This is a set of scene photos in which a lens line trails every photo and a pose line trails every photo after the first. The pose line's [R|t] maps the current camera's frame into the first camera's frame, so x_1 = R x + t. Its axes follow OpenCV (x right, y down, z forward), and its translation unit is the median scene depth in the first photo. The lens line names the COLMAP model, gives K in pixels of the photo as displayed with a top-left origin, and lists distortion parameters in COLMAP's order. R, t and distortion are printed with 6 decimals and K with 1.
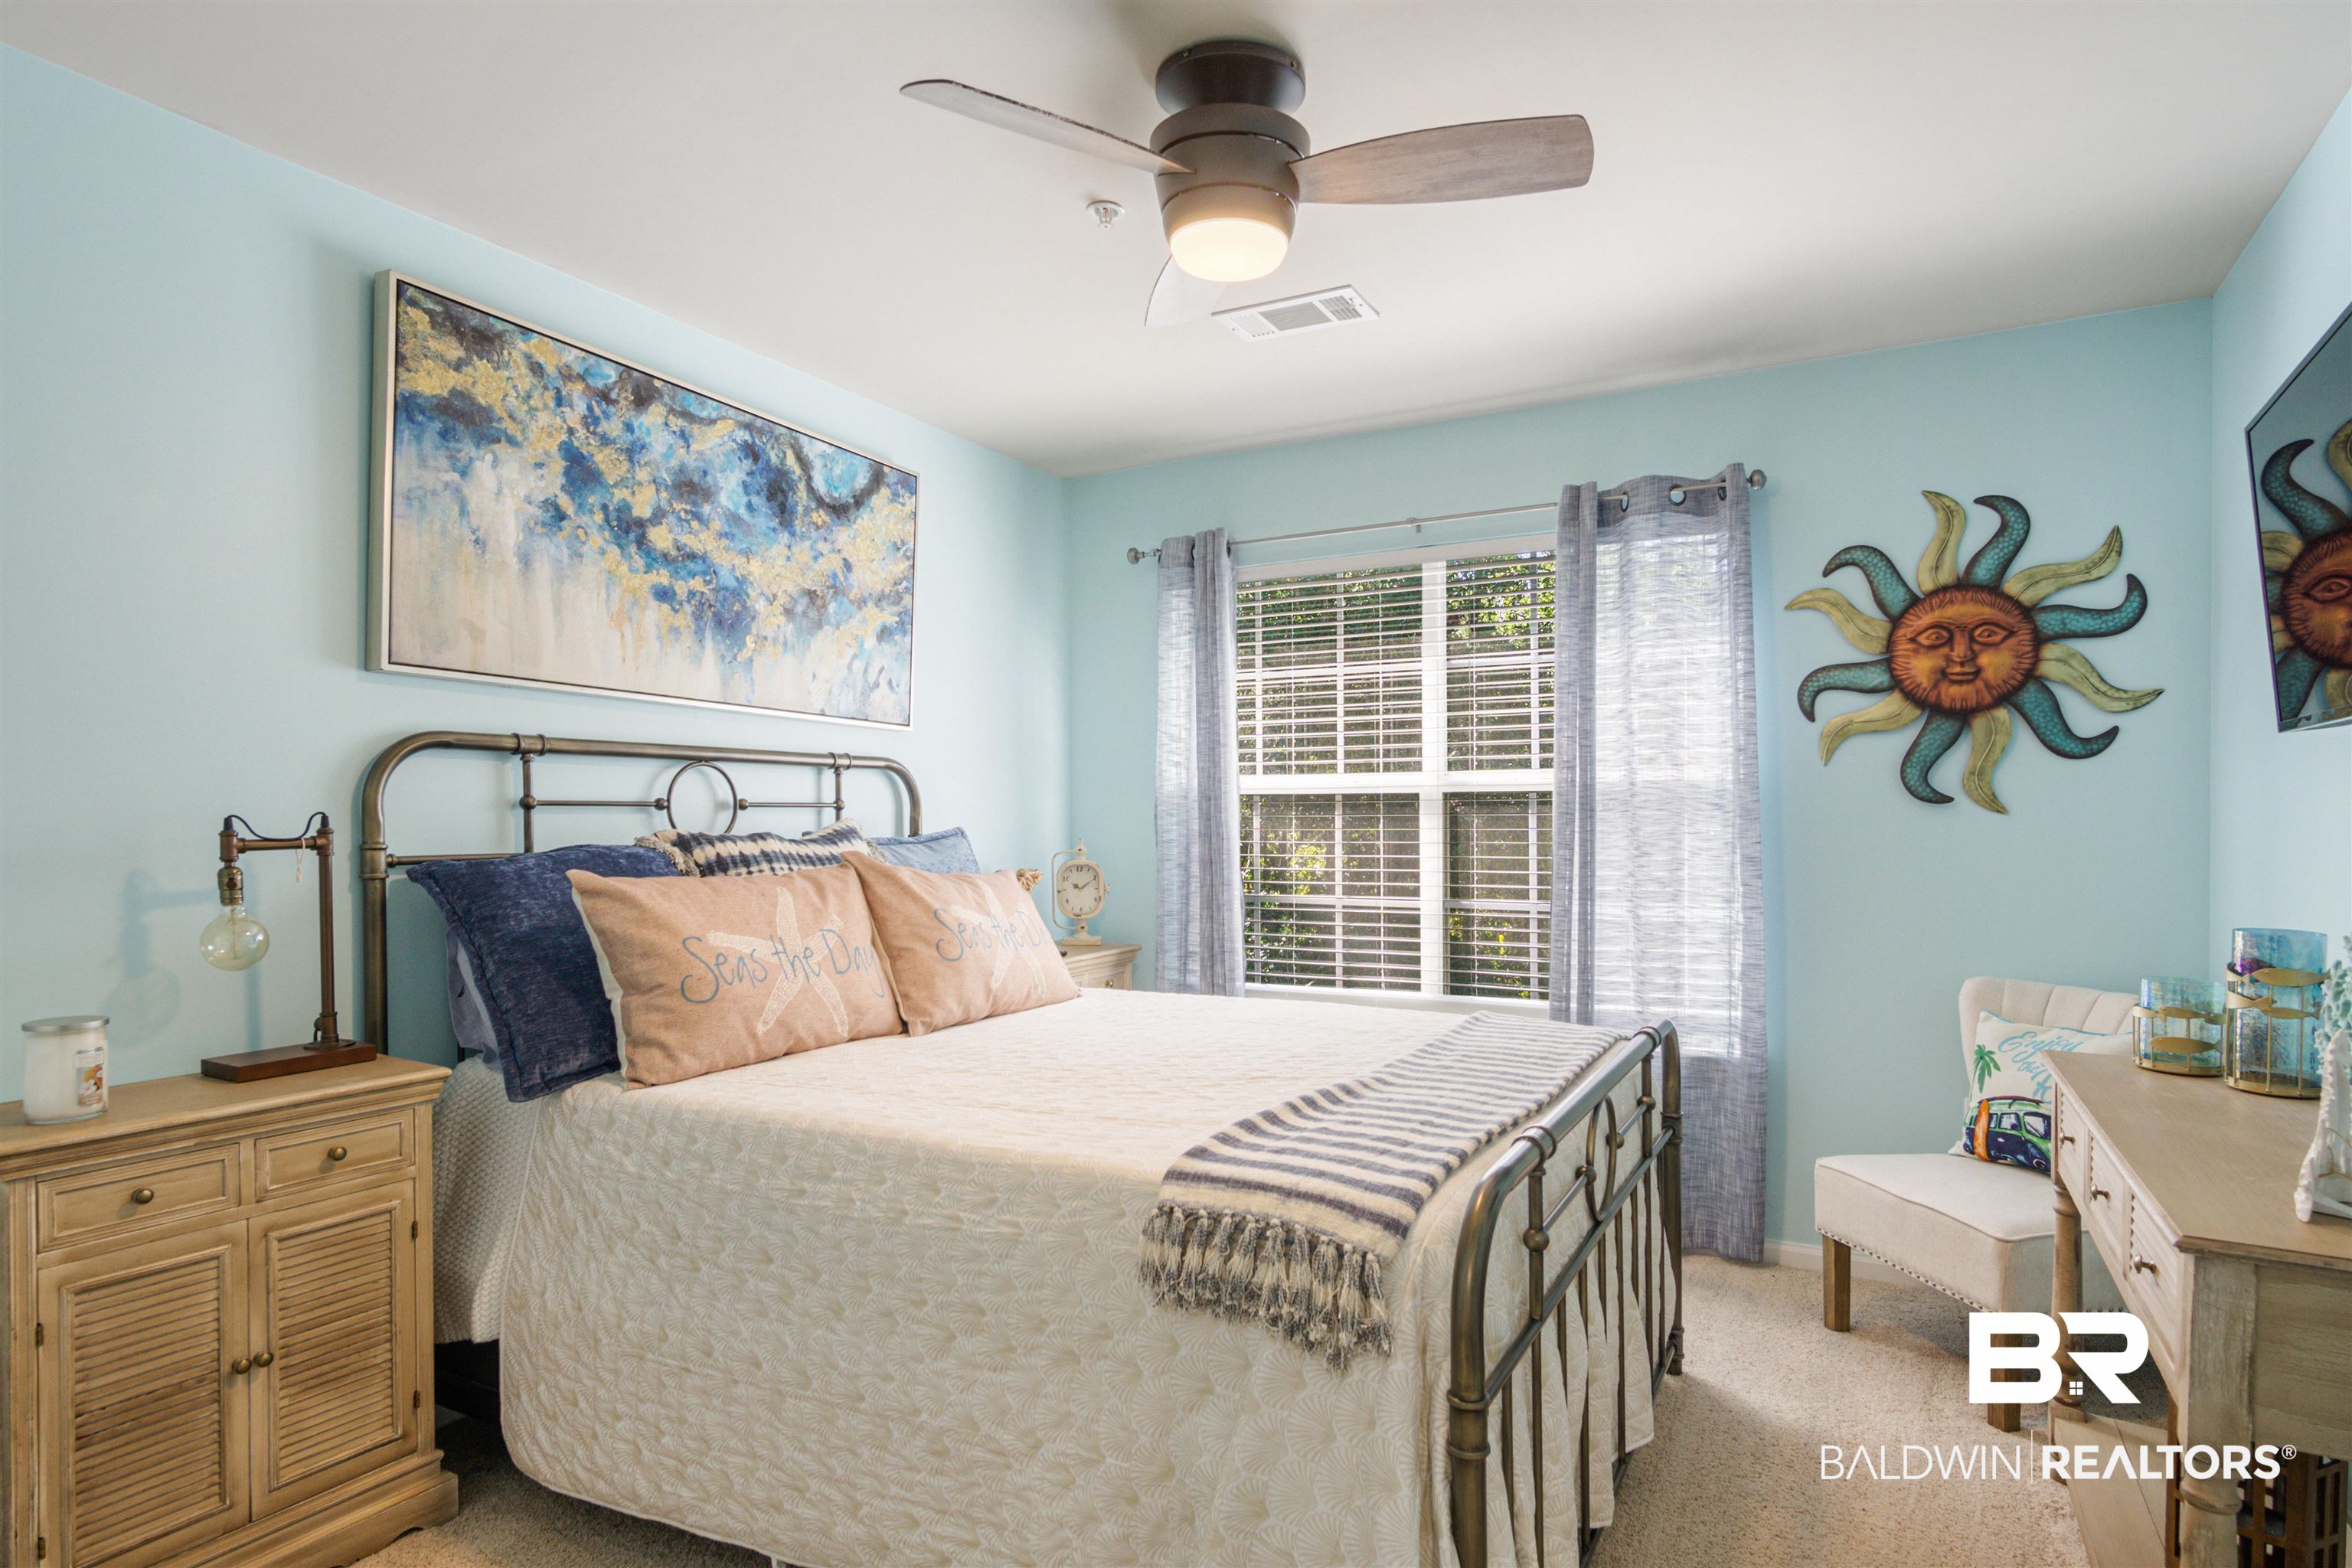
lens RADIAL K [[1266.0, 0, 1160.6], [0, 1266.0, 799.0], [0, 0, 1]] dist [-0.006282, 0.003362]
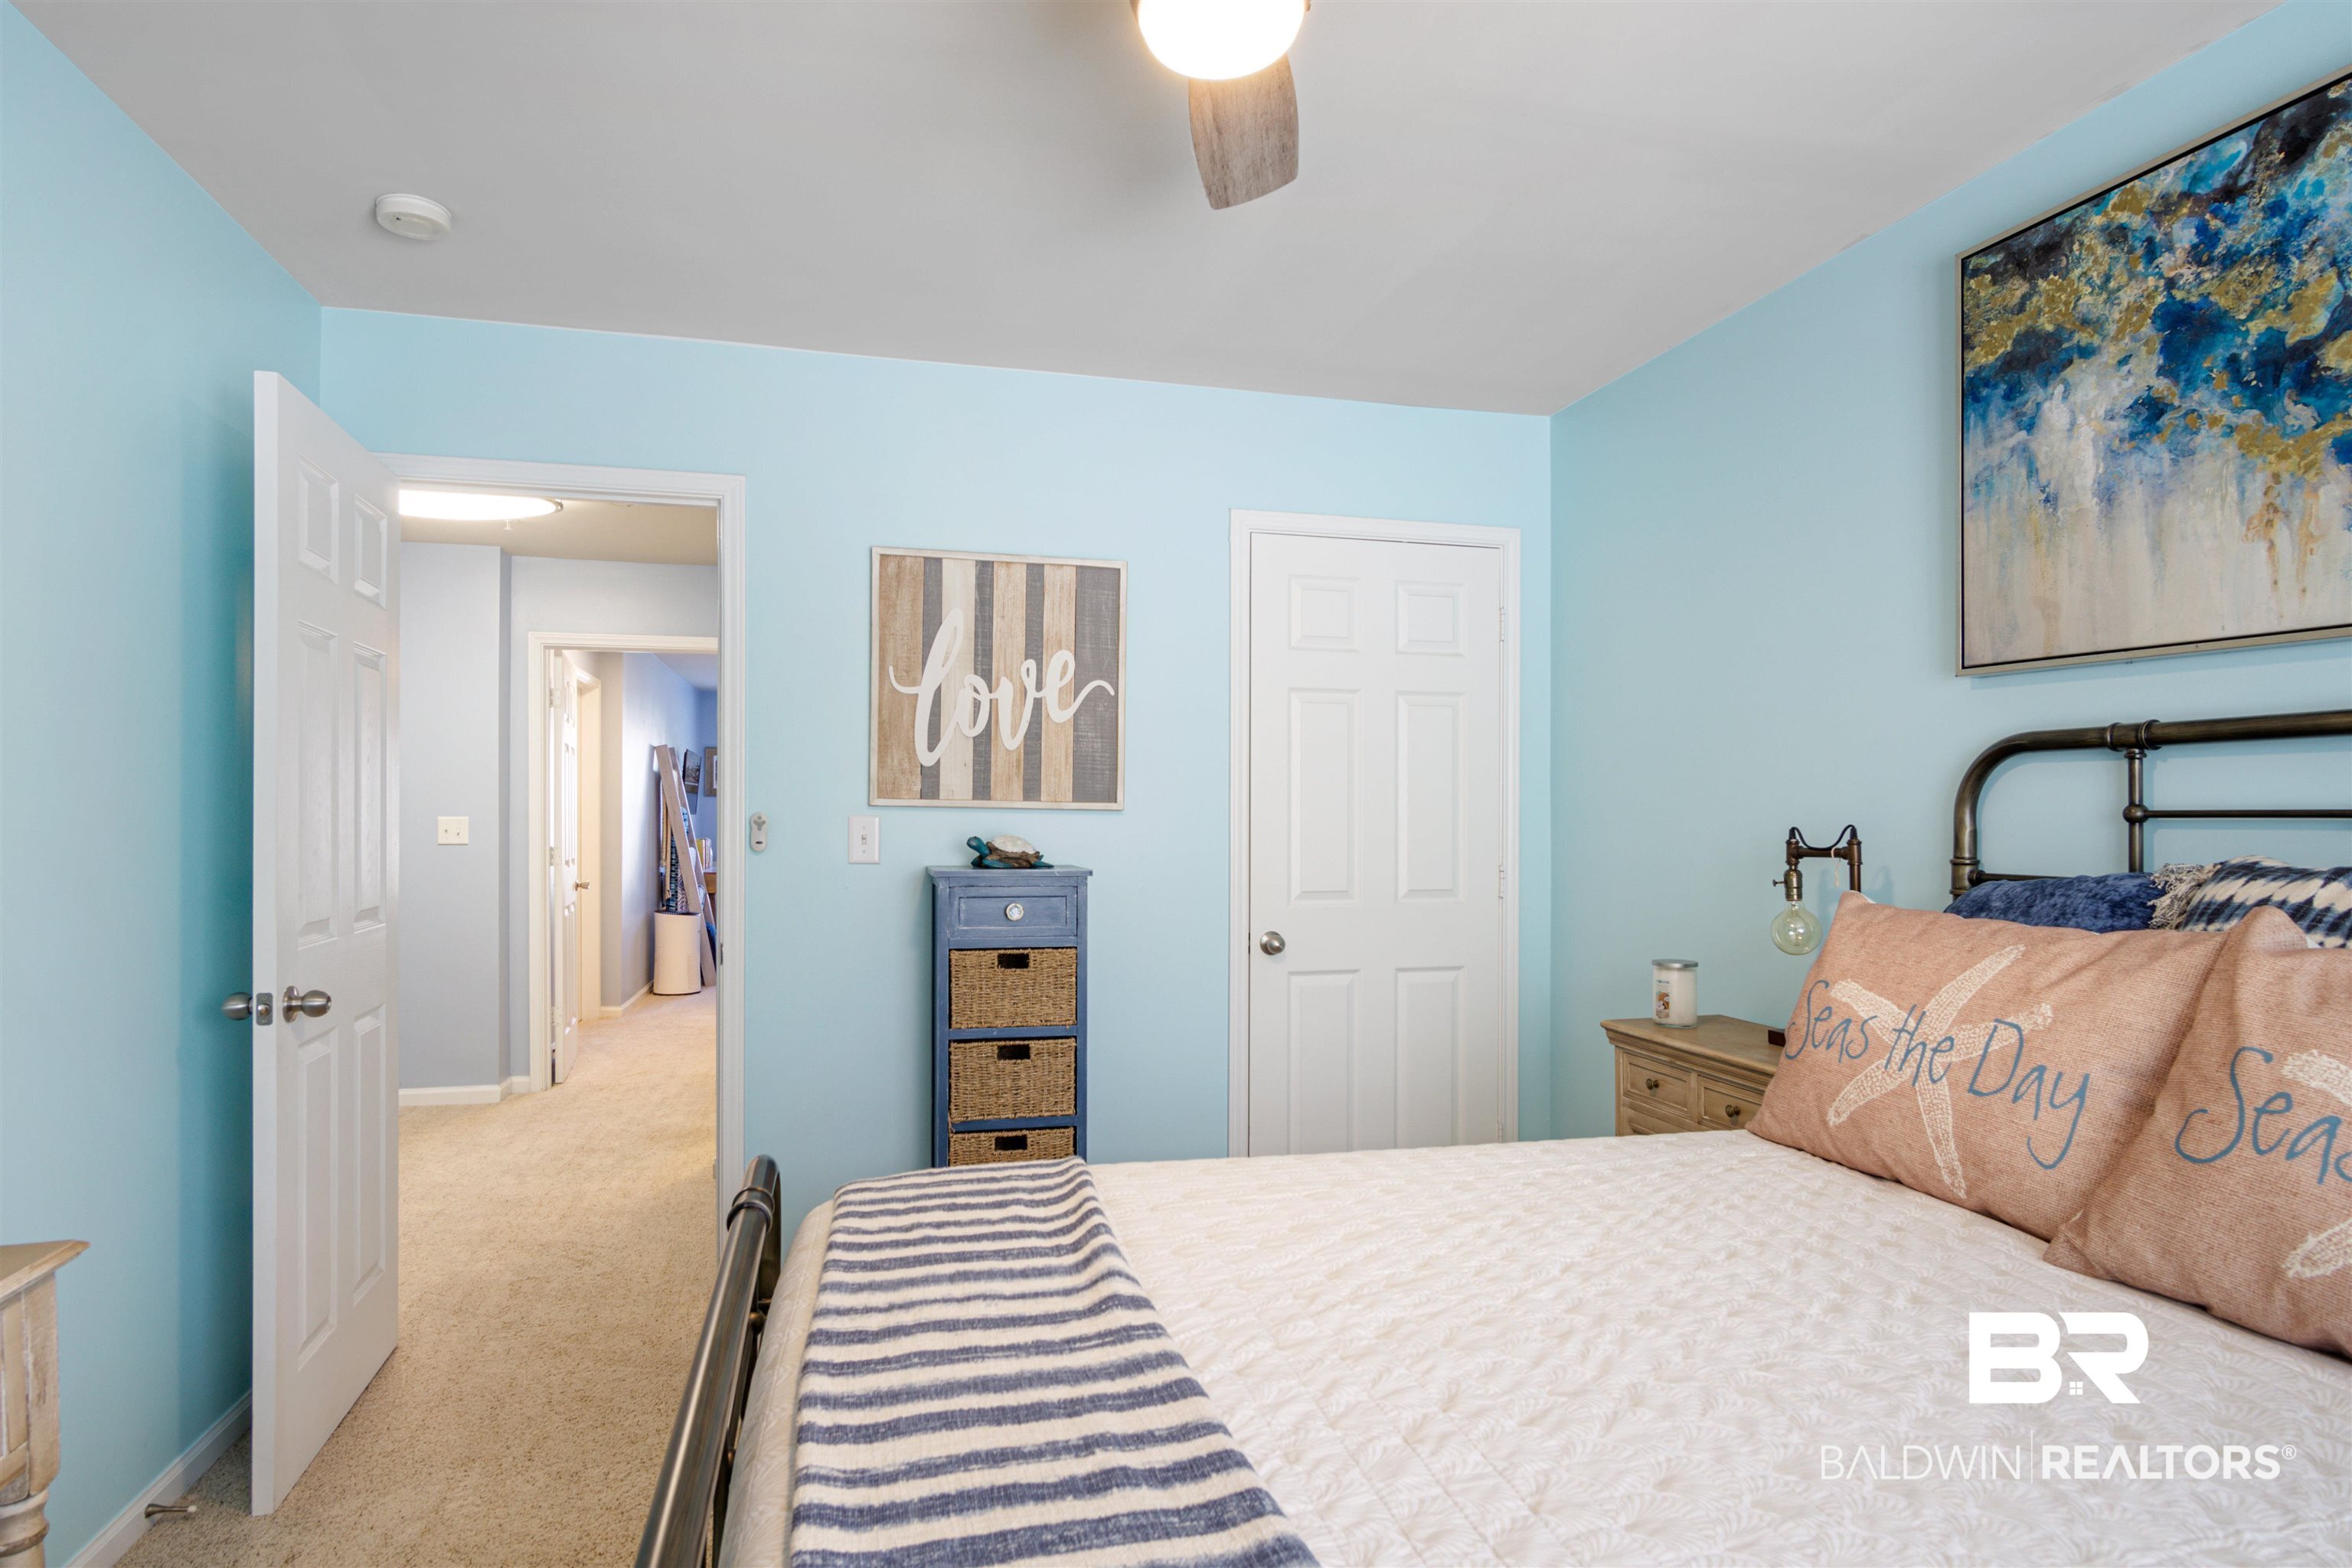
lens RADIAL K [[1266.0, 0, 1170.2], [0, 1266.0, 821.0], [0, 0, 1]] dist [-0.006282, 0.003362]
pose [[-0.710132, -0.000283, -0.704068, 0.442037], [0.007079, 0.999947, -0.007542, 0.009494], [0.704033, -0.010340, -0.710092, 1.153707]]
